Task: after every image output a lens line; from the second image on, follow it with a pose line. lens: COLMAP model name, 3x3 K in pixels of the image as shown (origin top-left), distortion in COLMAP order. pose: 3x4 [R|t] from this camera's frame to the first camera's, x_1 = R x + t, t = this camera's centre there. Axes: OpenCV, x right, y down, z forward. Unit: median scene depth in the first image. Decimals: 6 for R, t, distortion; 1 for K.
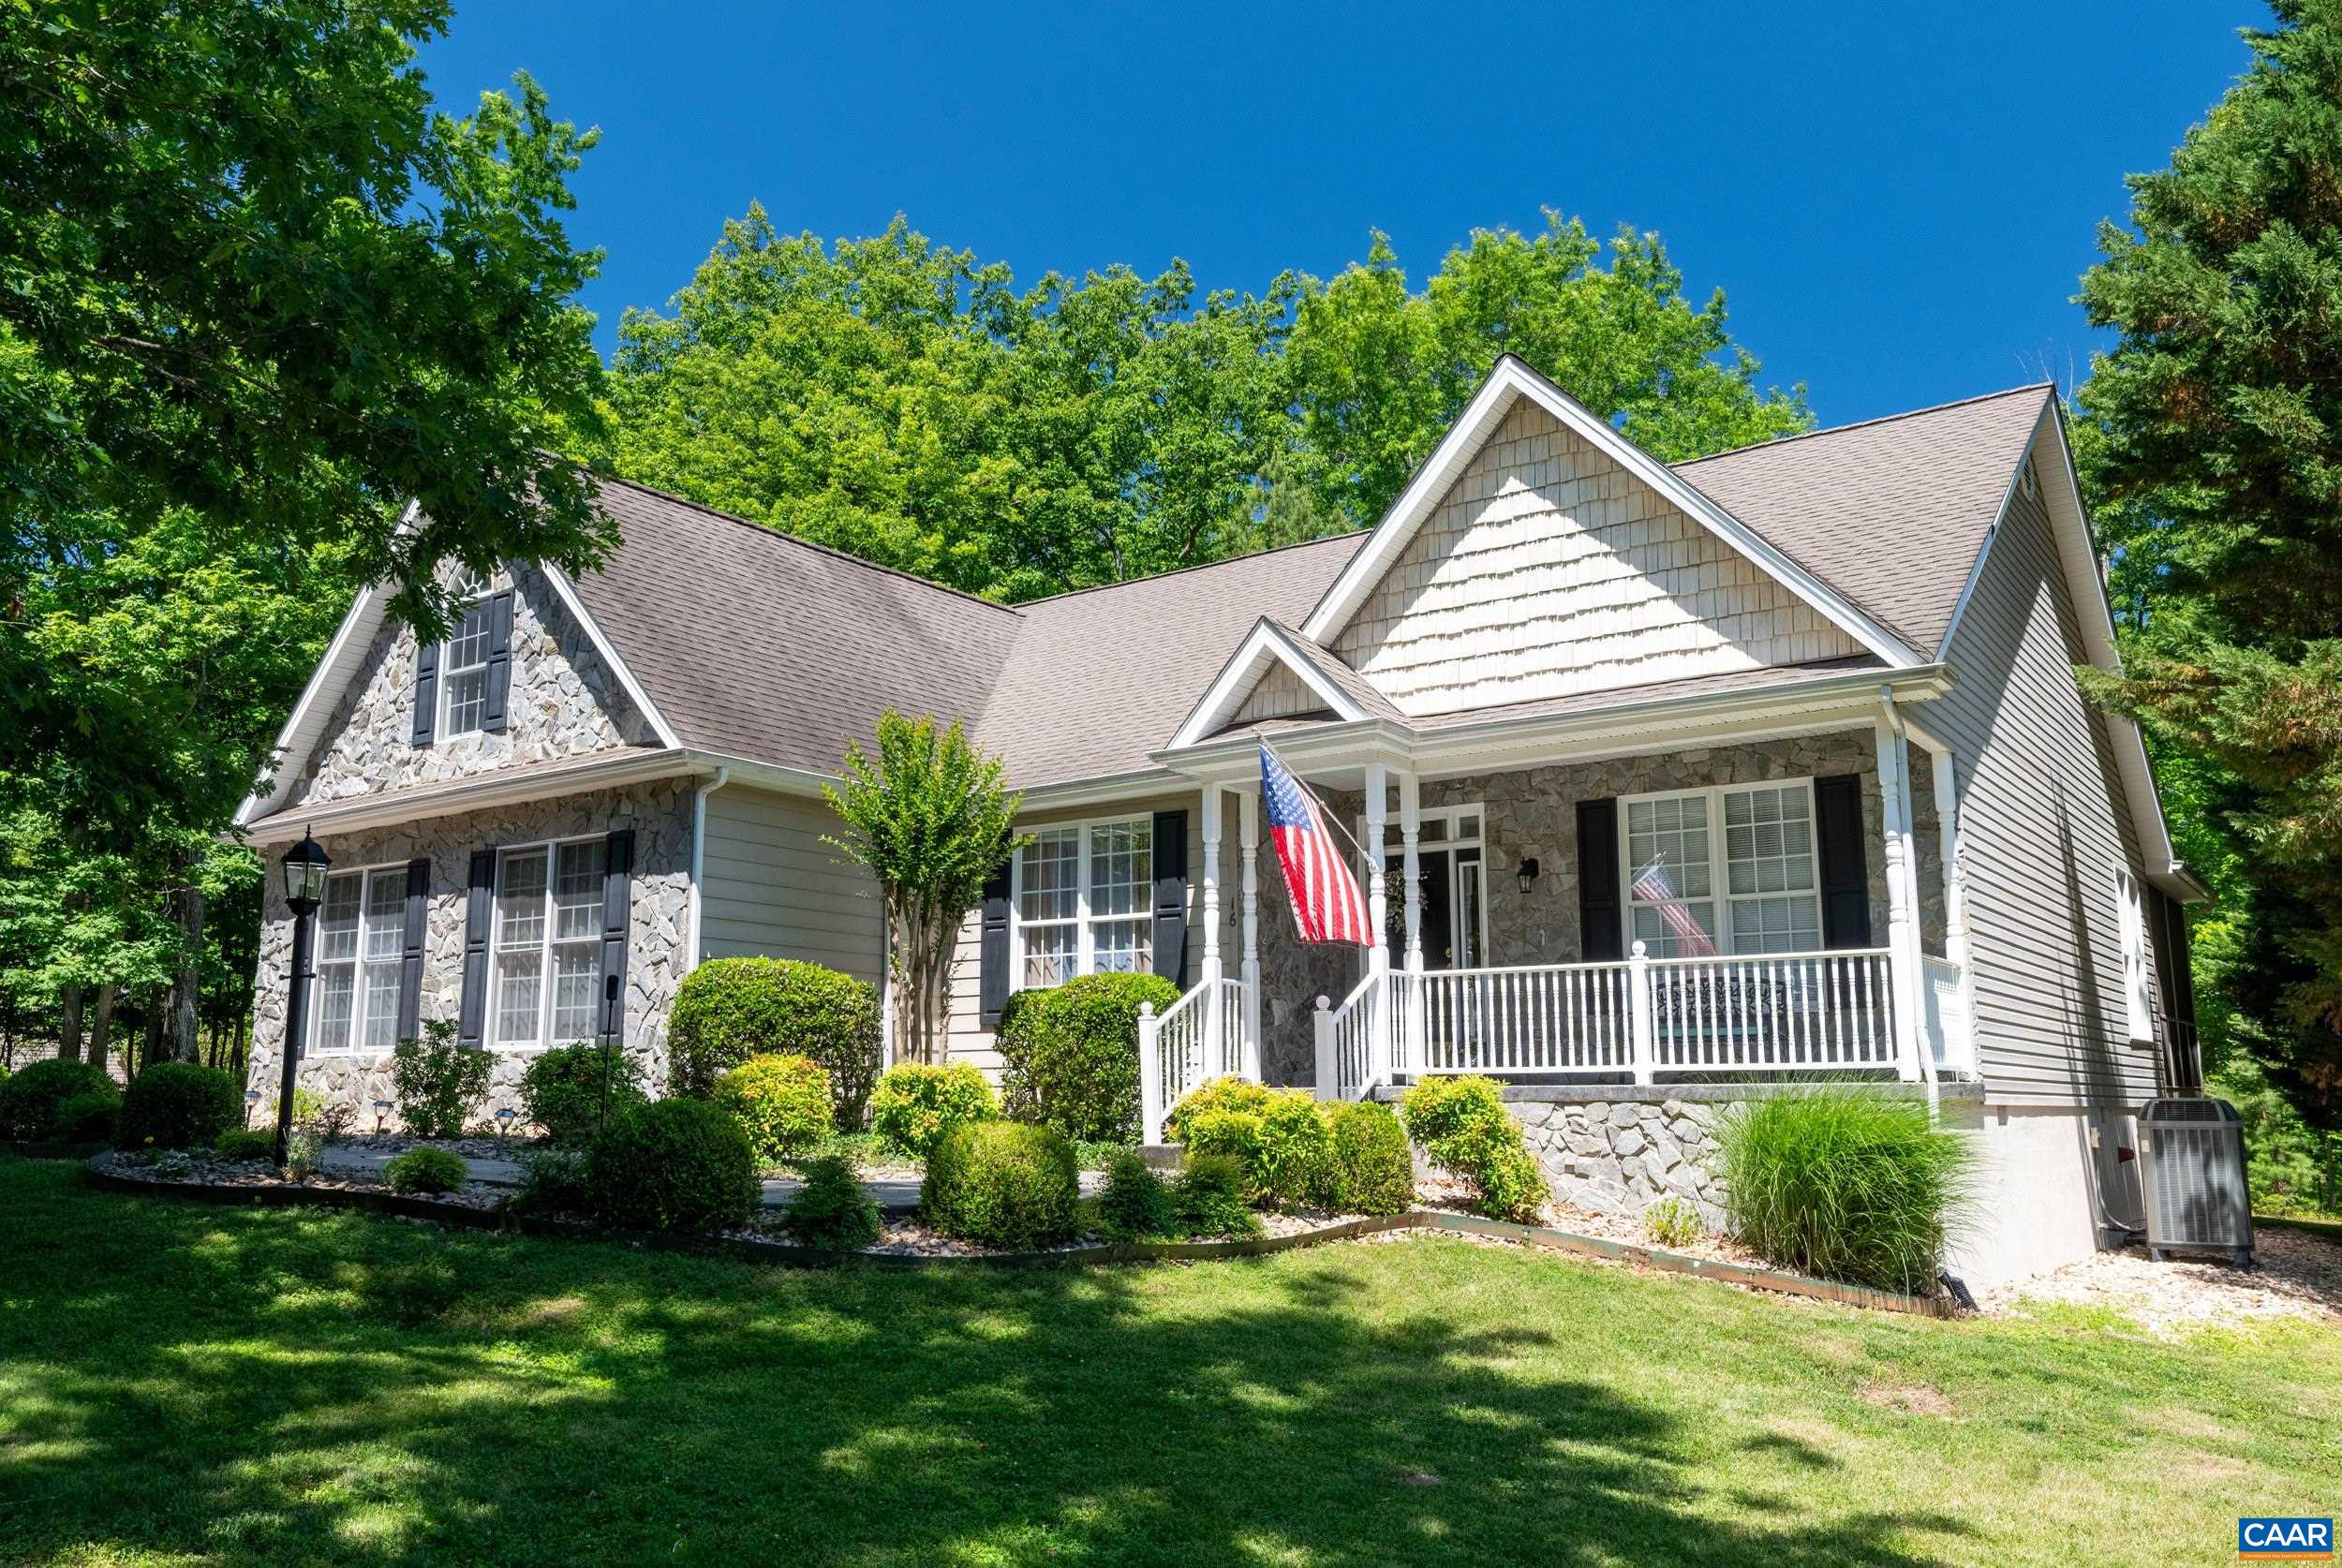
lens RADIAL K [[1839.8, 0, 1153.9], [0, 1839.8, 792.0], [0, 0, 1]] dist [0.001789, 0.007158]
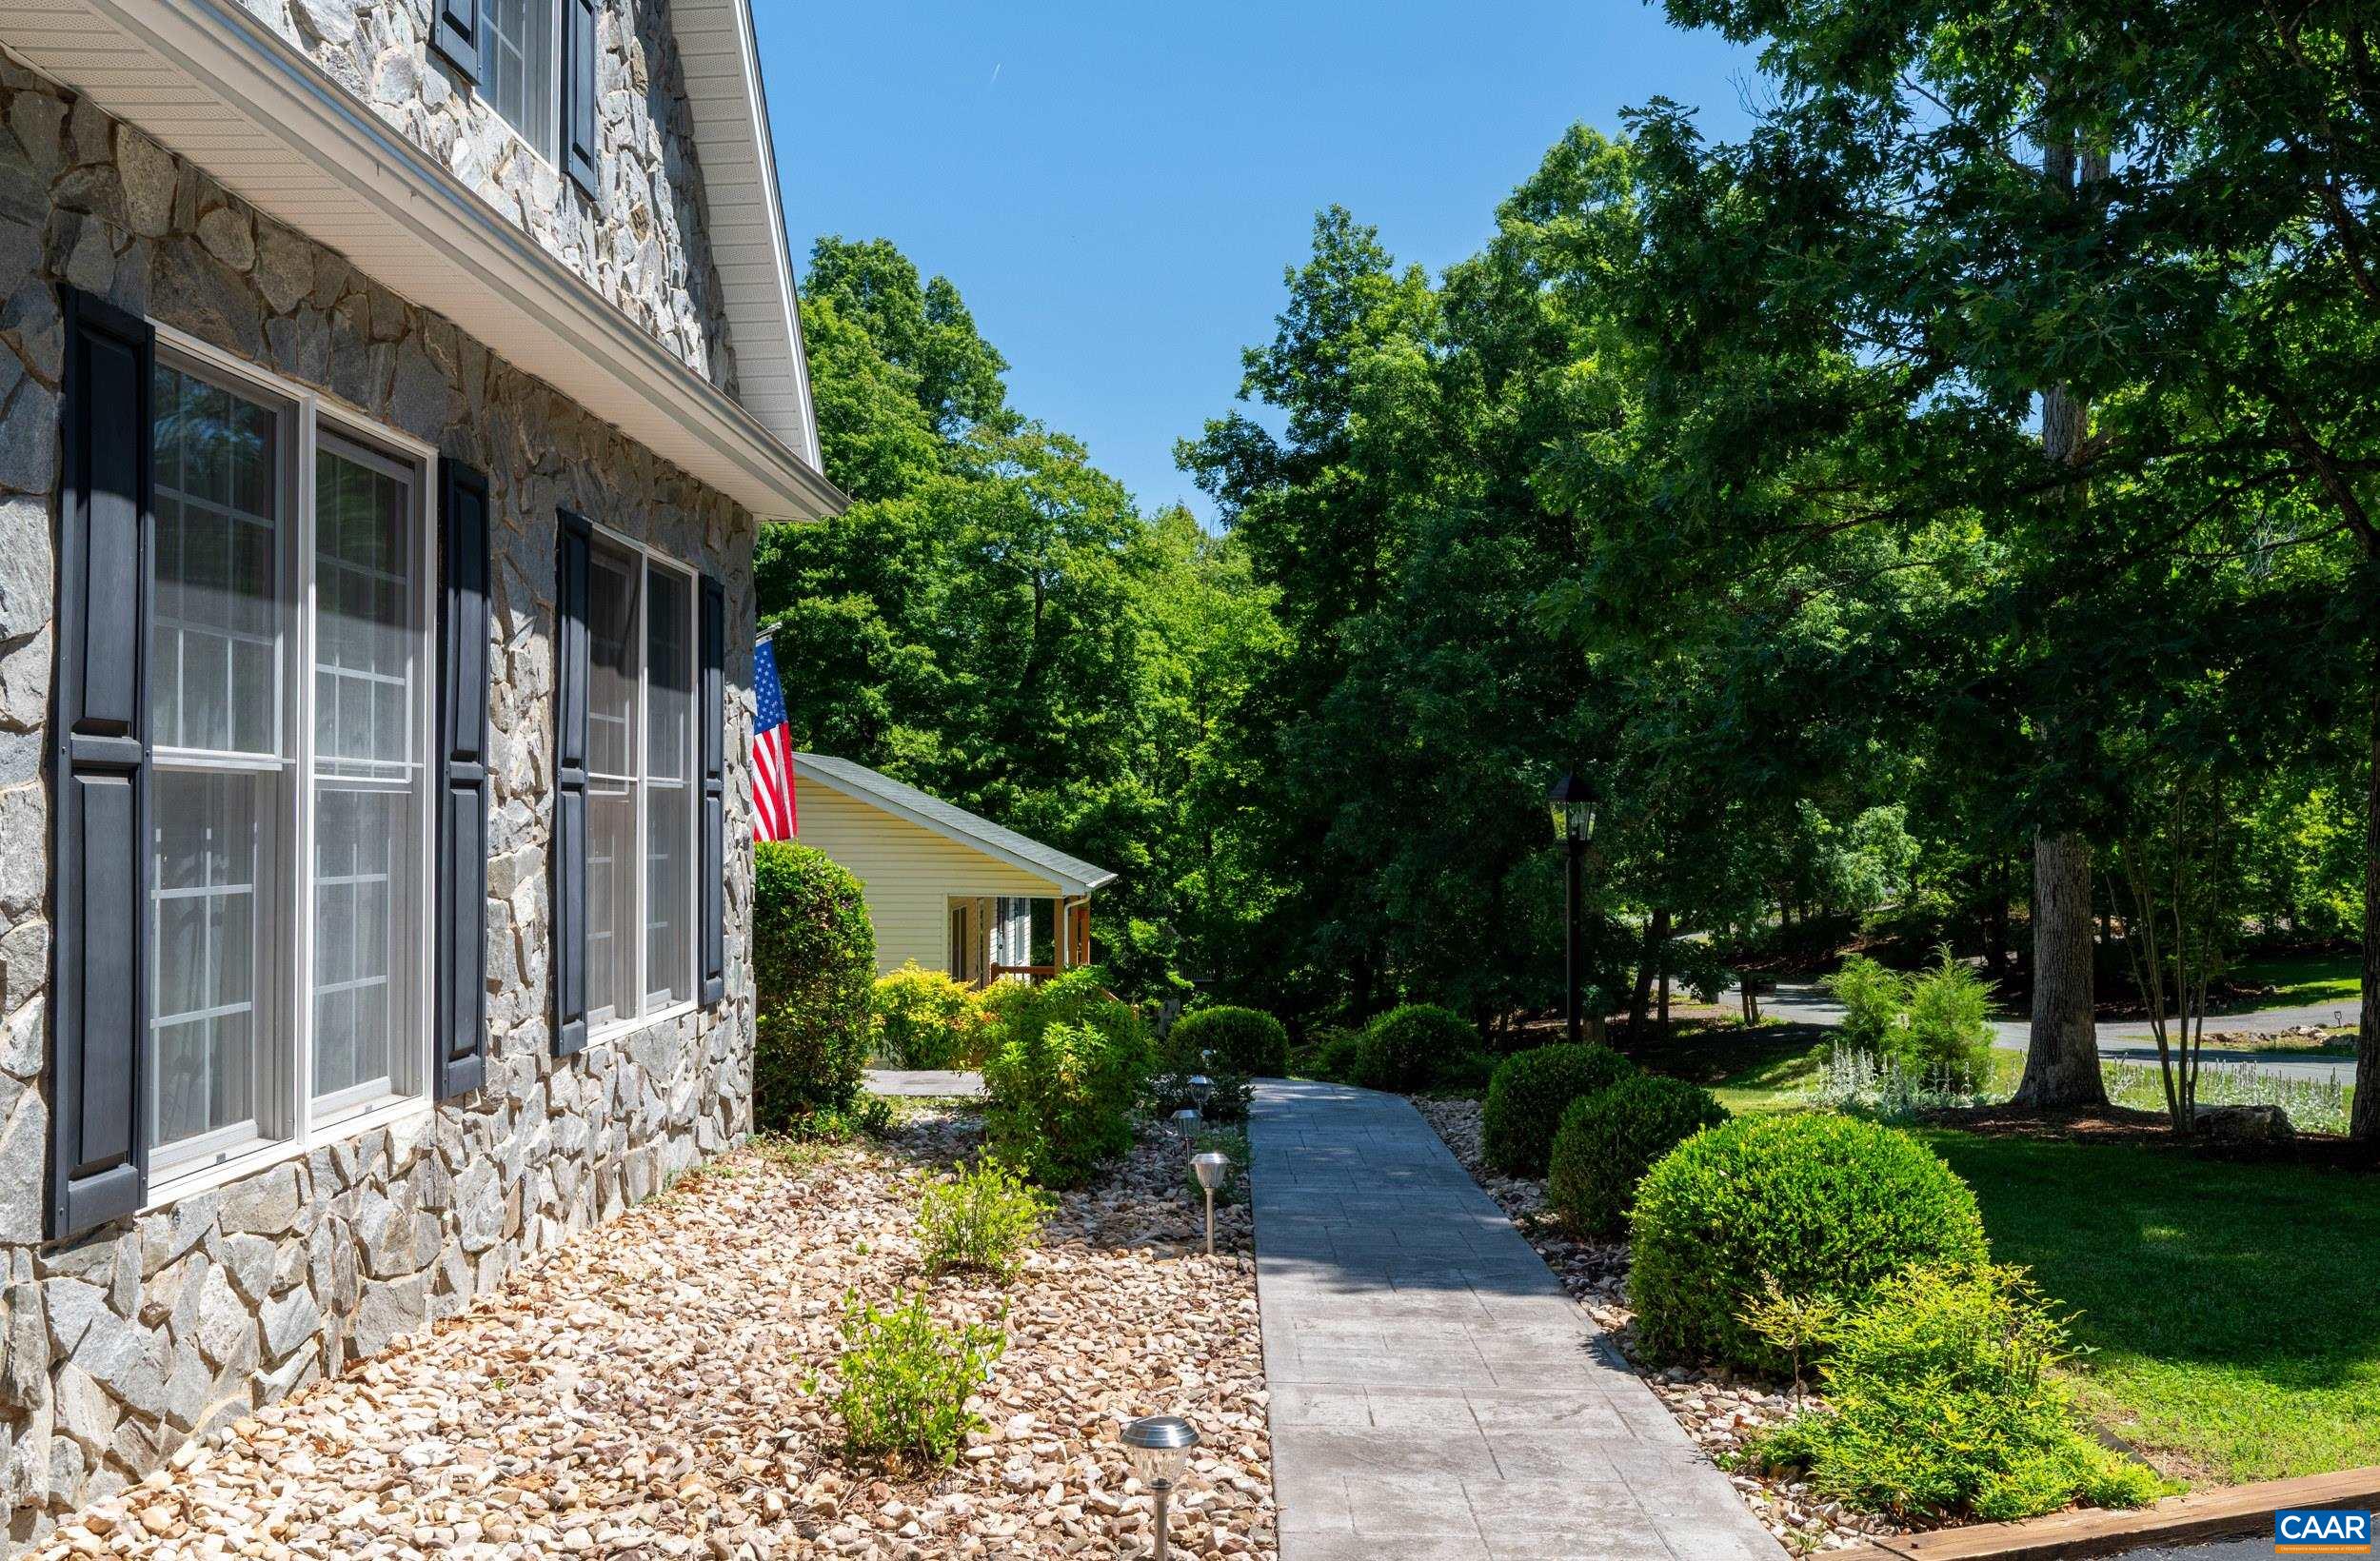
lens RADIAL K [[2133.2, 0, 1195.1], [0, 2133.2, 774.9], [0, 0, 1]] dist [-0.005065, -0.011001]
pose [[-0.586903, 0.010567, 0.809588, -0.841989], [-0.143390, 0.982753, -0.116776, 0.123865], [-0.796859, -0.184623, -0.575266, 1.220976]]
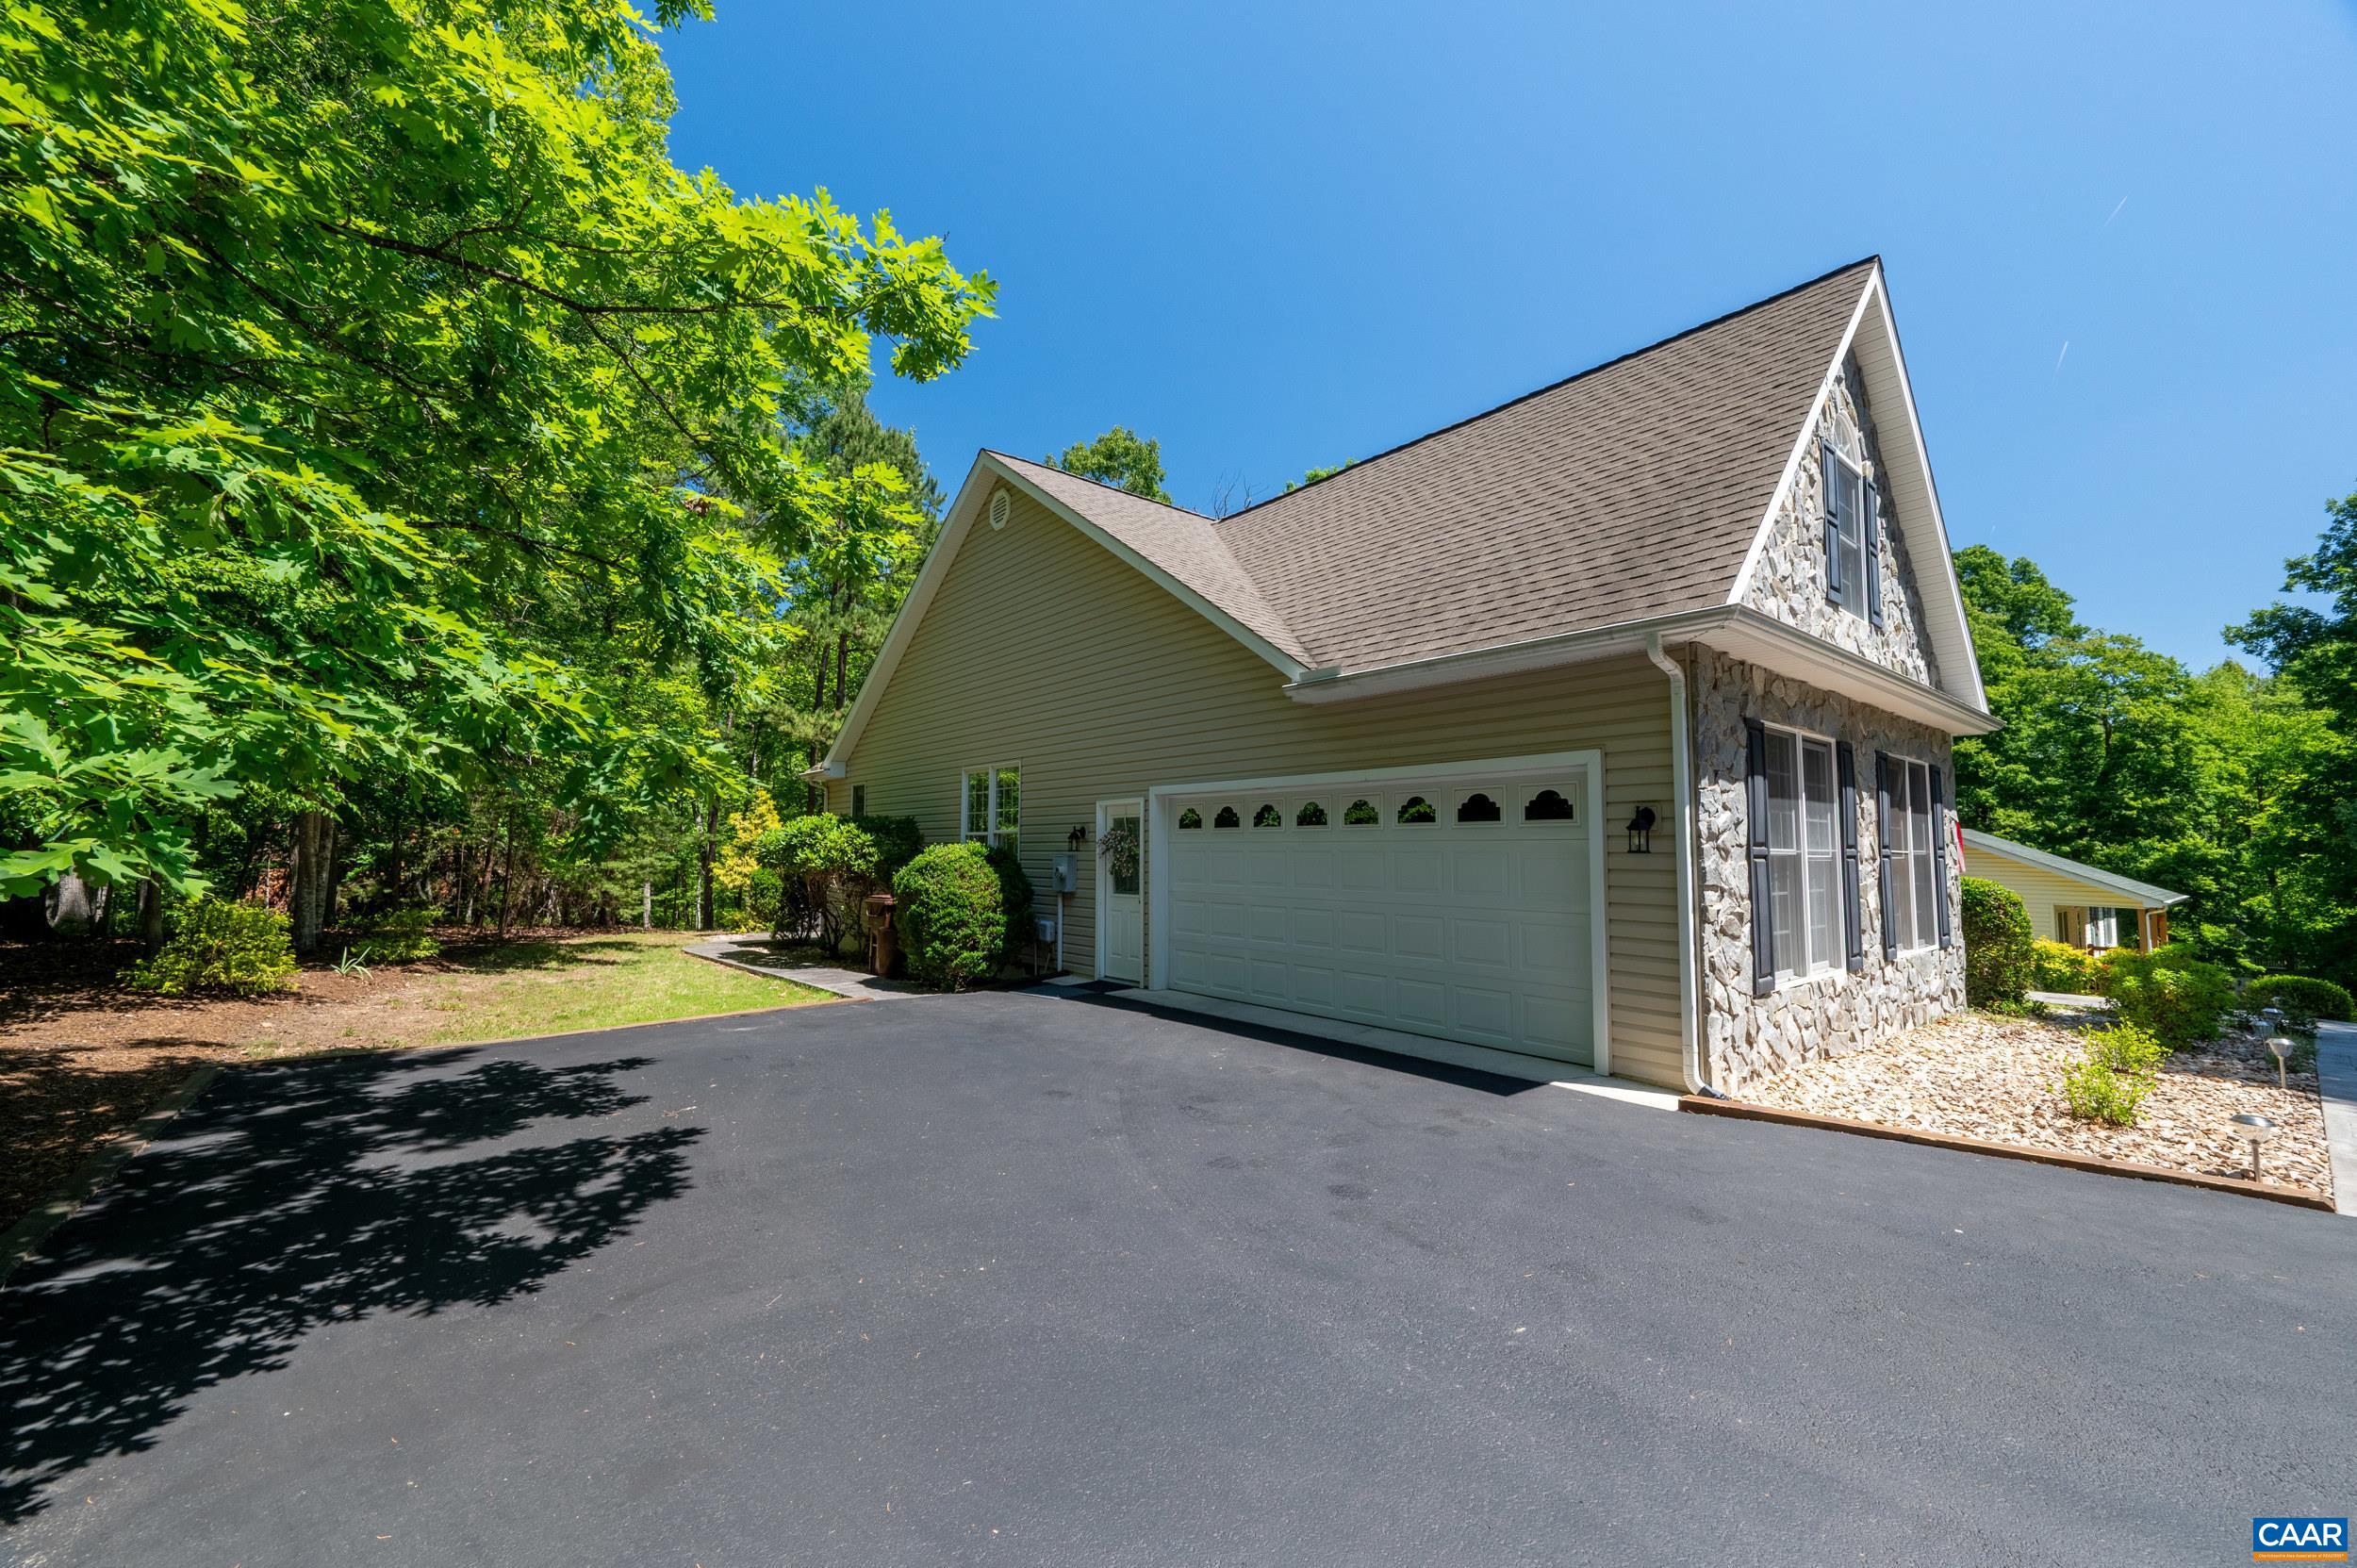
lens RADIAL K [[929.4, 0, 1178.7], [0, 929.4, 789.6], [0, 0, 1]] dist [-0.000769, 0.001247]
pose [[0.228915, 0.062372, 0.971446, -0.986494], [-0.172188, 0.984804, -0.022655, 0.134790], [-0.958097, -0.162085, 0.236176, 1.324276]]
